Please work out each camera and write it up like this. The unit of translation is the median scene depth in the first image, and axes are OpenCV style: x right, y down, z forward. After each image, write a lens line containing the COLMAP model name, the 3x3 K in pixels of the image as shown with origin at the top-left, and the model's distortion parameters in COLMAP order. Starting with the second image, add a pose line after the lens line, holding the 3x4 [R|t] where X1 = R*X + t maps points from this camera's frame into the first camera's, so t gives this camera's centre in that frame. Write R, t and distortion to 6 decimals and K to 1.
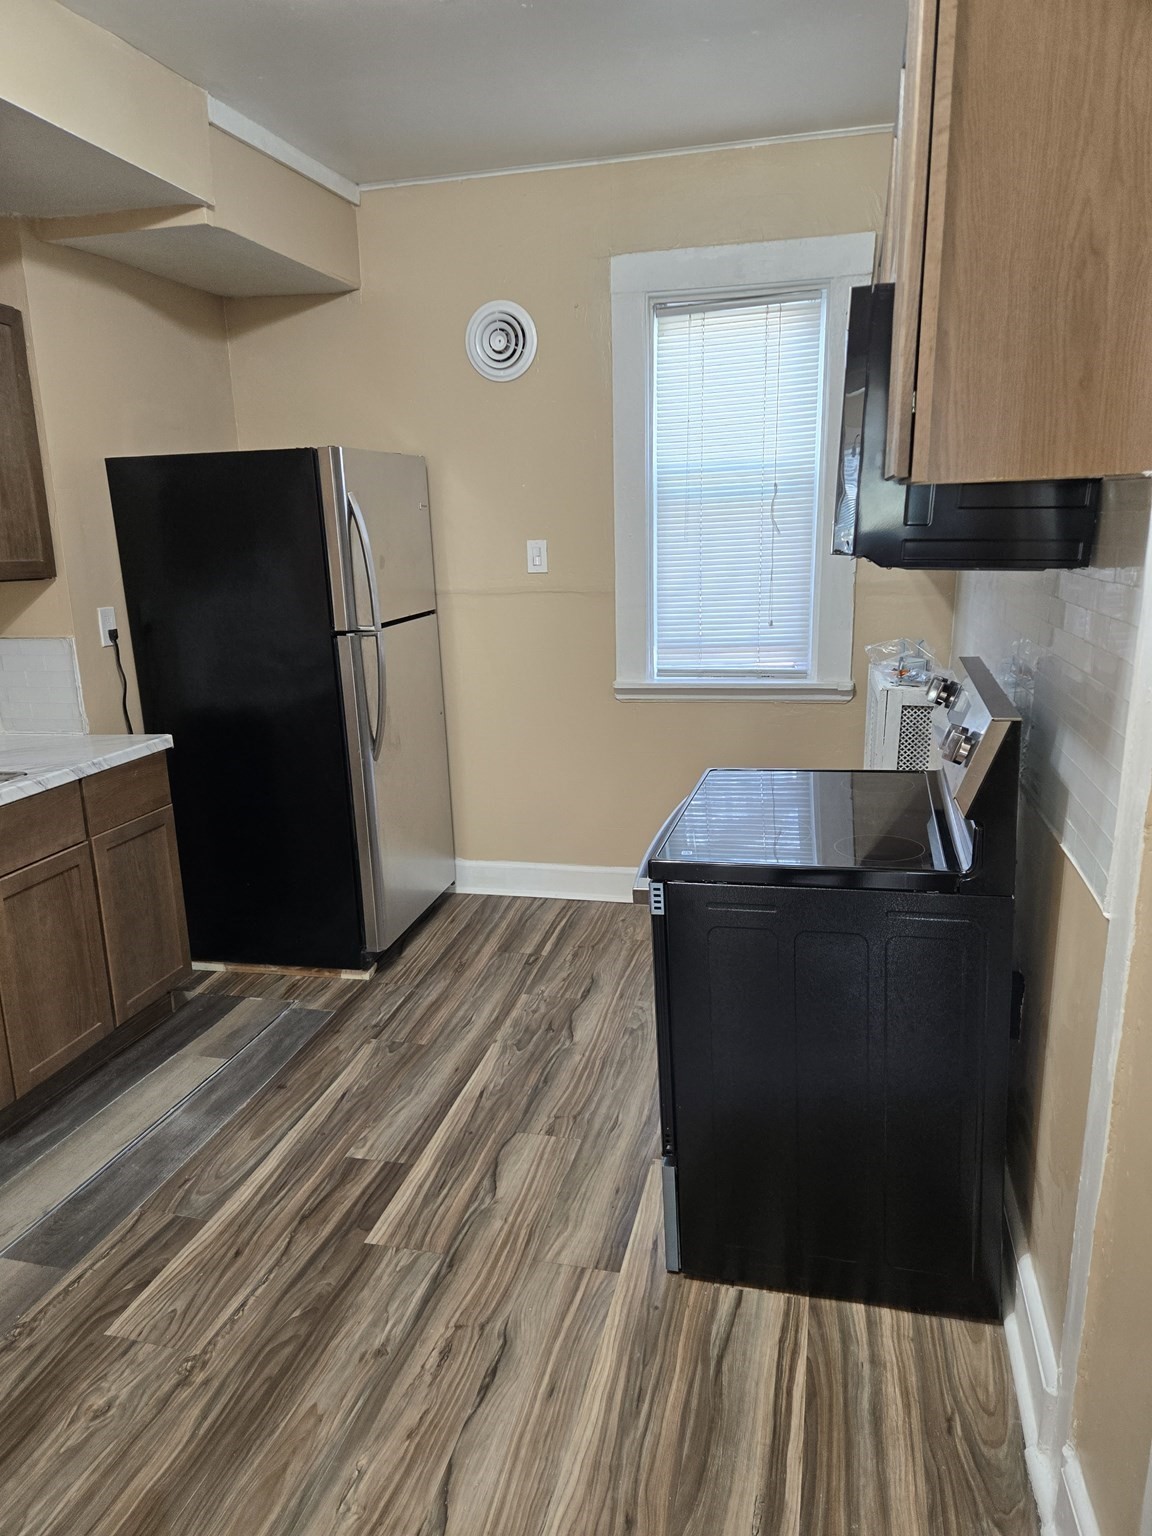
lens RADIAL K [[1029.5, 0, 571.3], [0, 1029.5, 775.6], [0, 0, 1]] dist [0.012699, -0.039769]
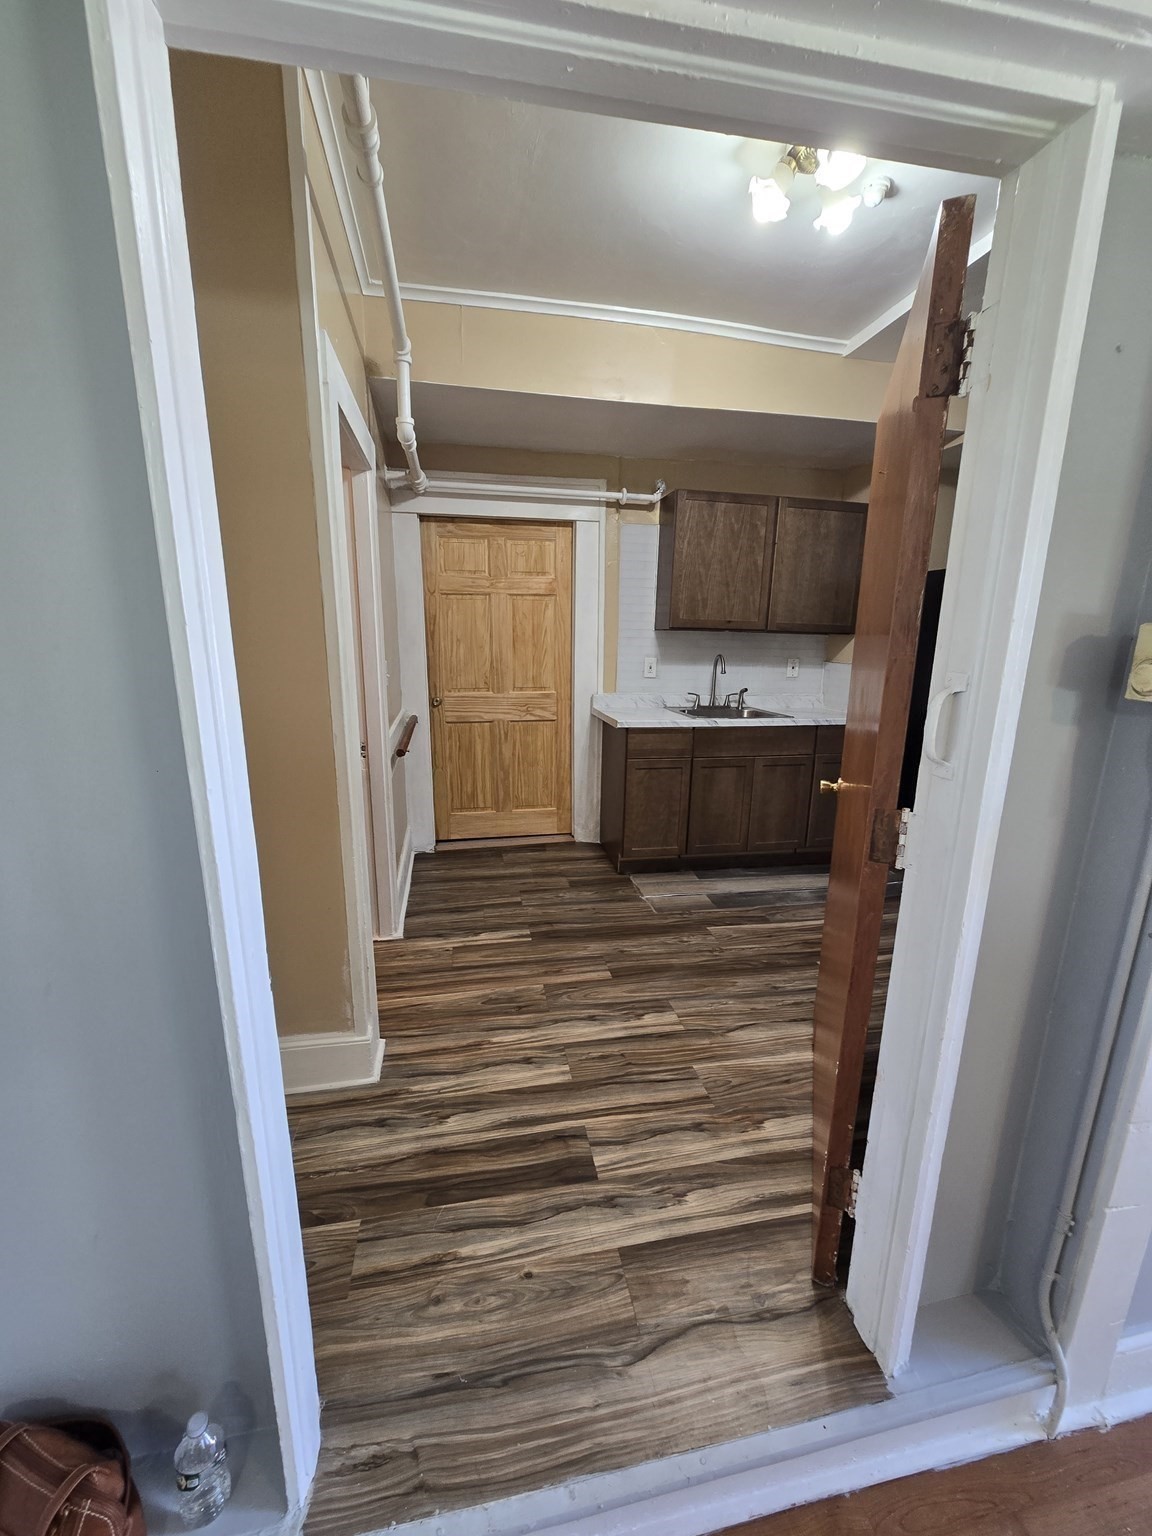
lens RADIAL K [[621.0, 0, 573.2], [0, 621.0, 766.3], [0, 0, 1]] dist [-0.000850, -0.000021]
pose [[0.435399, 0.251073, -0.864517, 0.554128], [-0.252880, 0.955765, 0.150214, 0.023142], [0.863991, 0.153216, 0.479630, -0.056982]]
